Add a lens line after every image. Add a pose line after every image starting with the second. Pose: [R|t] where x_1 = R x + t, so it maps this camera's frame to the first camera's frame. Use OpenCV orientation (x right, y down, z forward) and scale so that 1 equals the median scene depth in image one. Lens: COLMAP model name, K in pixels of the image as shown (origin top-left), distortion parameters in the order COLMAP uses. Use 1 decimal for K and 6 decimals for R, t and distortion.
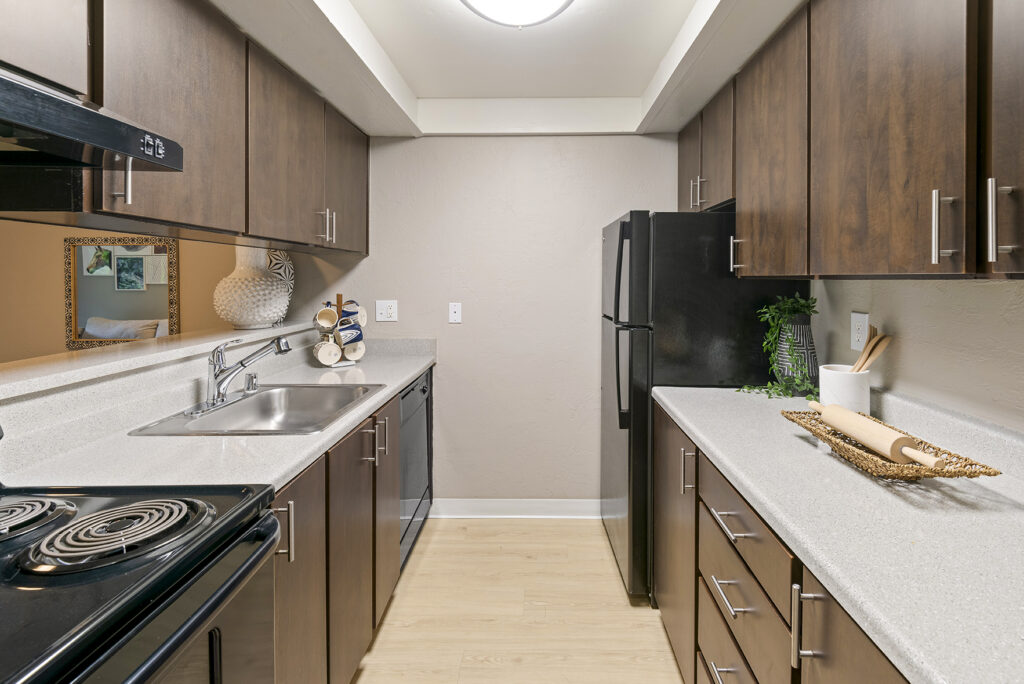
lens RADIAL K [[489.0, 0, 514.4], [0, 489.0, 291.7], [0, 0, 1]] dist [0.012270, -0.000794]
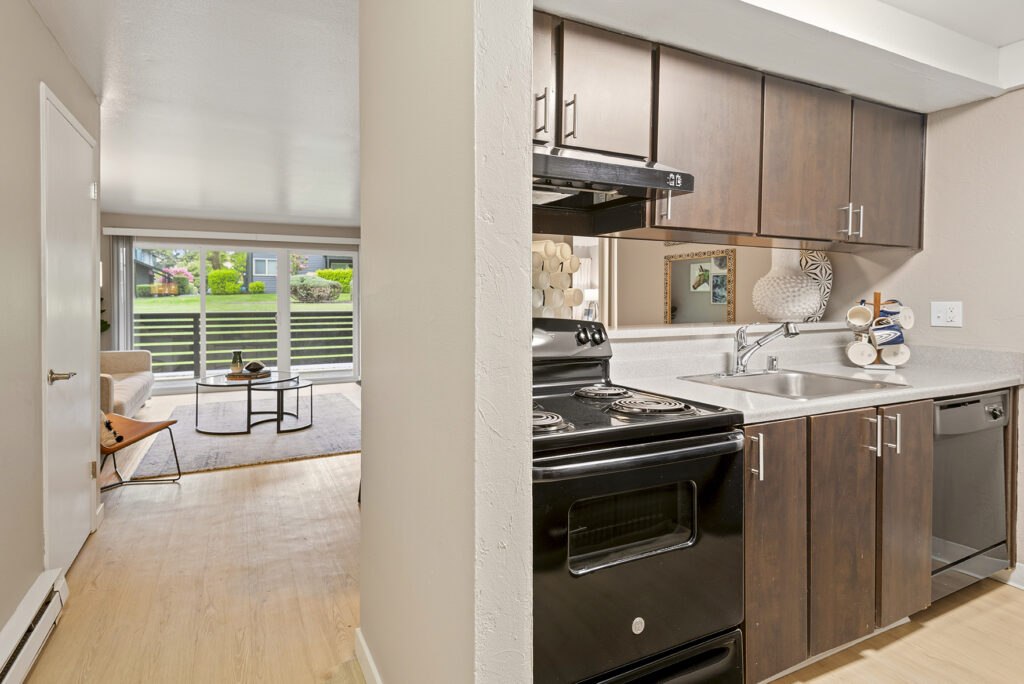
lens RADIAL K [[540.2, 0, 511.5], [0, 540.2, 304.4], [0, 0, 1]] dist [-0.000545, -0.001226]
pose [[0.488772, 0.000979, -0.872411, 0.238964], [-0.019232, 0.999768, -0.009653, 0.060247], [0.872200, 0.021496, 0.488677, -0.137252]]
